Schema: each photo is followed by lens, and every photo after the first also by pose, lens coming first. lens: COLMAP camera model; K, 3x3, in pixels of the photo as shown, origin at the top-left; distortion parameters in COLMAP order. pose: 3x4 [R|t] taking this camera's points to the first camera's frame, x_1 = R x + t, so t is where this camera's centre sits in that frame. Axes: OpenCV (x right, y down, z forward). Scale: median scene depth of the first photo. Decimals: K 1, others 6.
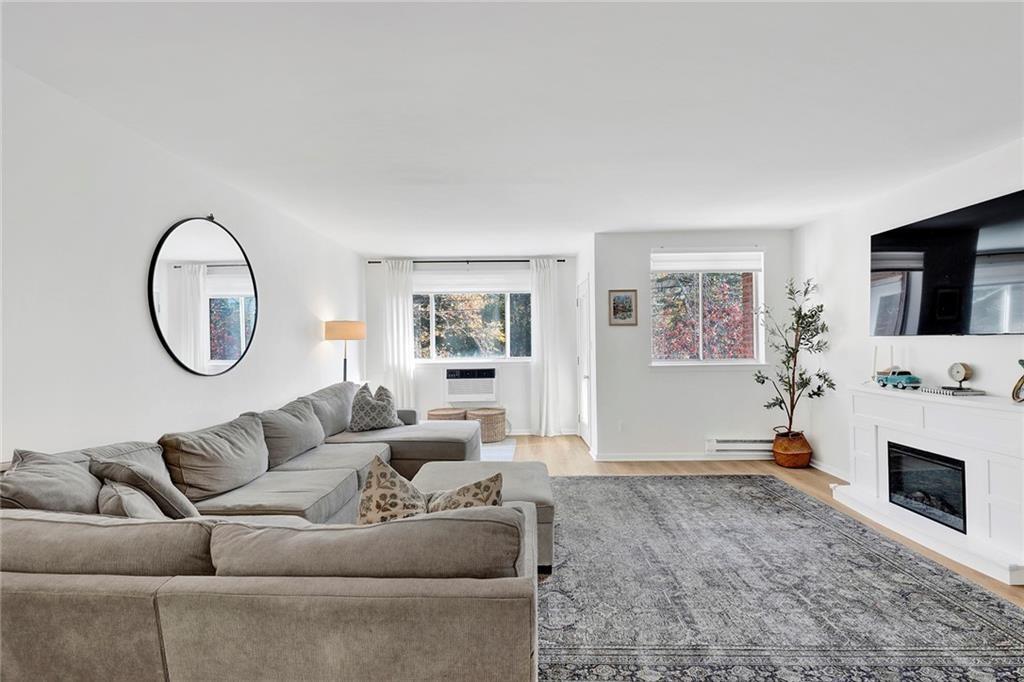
lens RADIAL K [[460.8, 0, 506.6], [0, 460.8, 342.8], [0, 0, 1]] dist [0.003124, -0.000124]
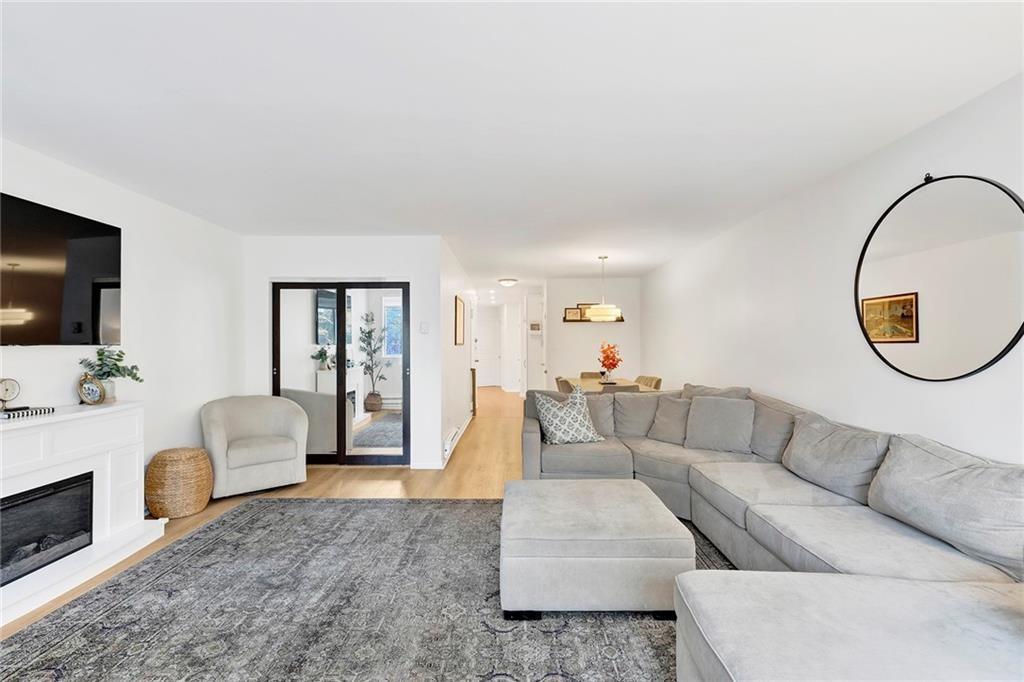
lens RADIAL K [[460.8, 0, 509.7], [0, 460.8, 341.3], [0, 0, 1]] dist [0.003124, -0.000124]
pose [[-0.999583, 0.023239, -0.017122, 0.047507], [0.023363, 0.999702, -0.007087, 0.001717], [0.016952, -0.007485, -0.999828, 0.988391]]
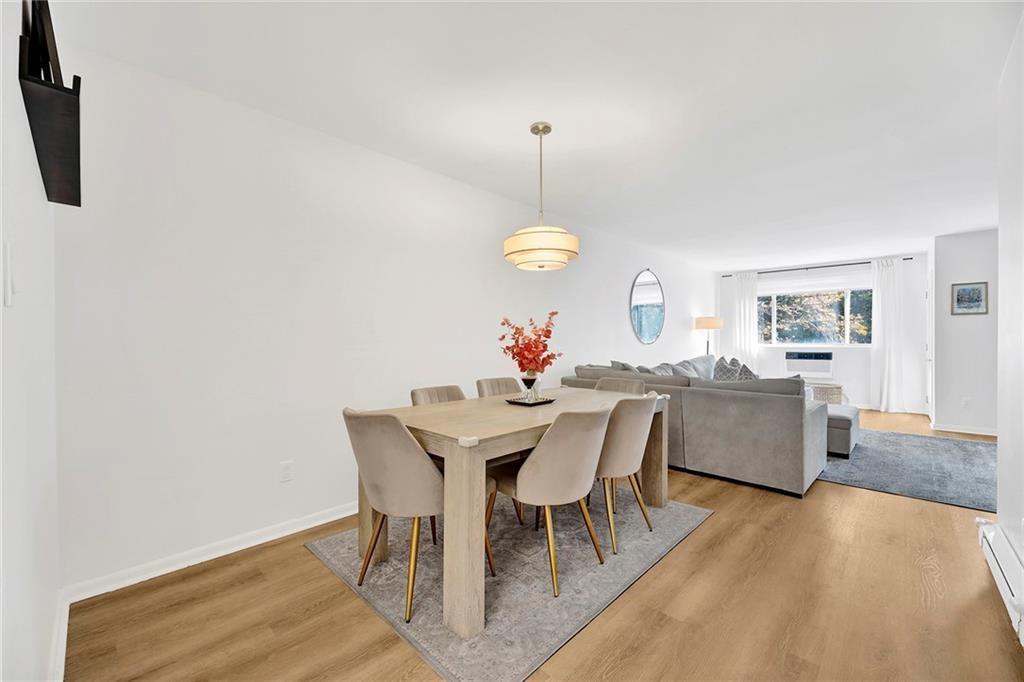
lens RADIAL K [[407.0, 0, 500.9], [0, 407.0, 342.1], [0, 0, 1]] dist [-0.008650, -0.002098]
pose [[0.725113, 0.014460, -0.688478, 0.096660], [-0.007998, 0.999889, 0.012577, 0.027785], [0.688583, -0.003614, 0.725148, -0.512202]]
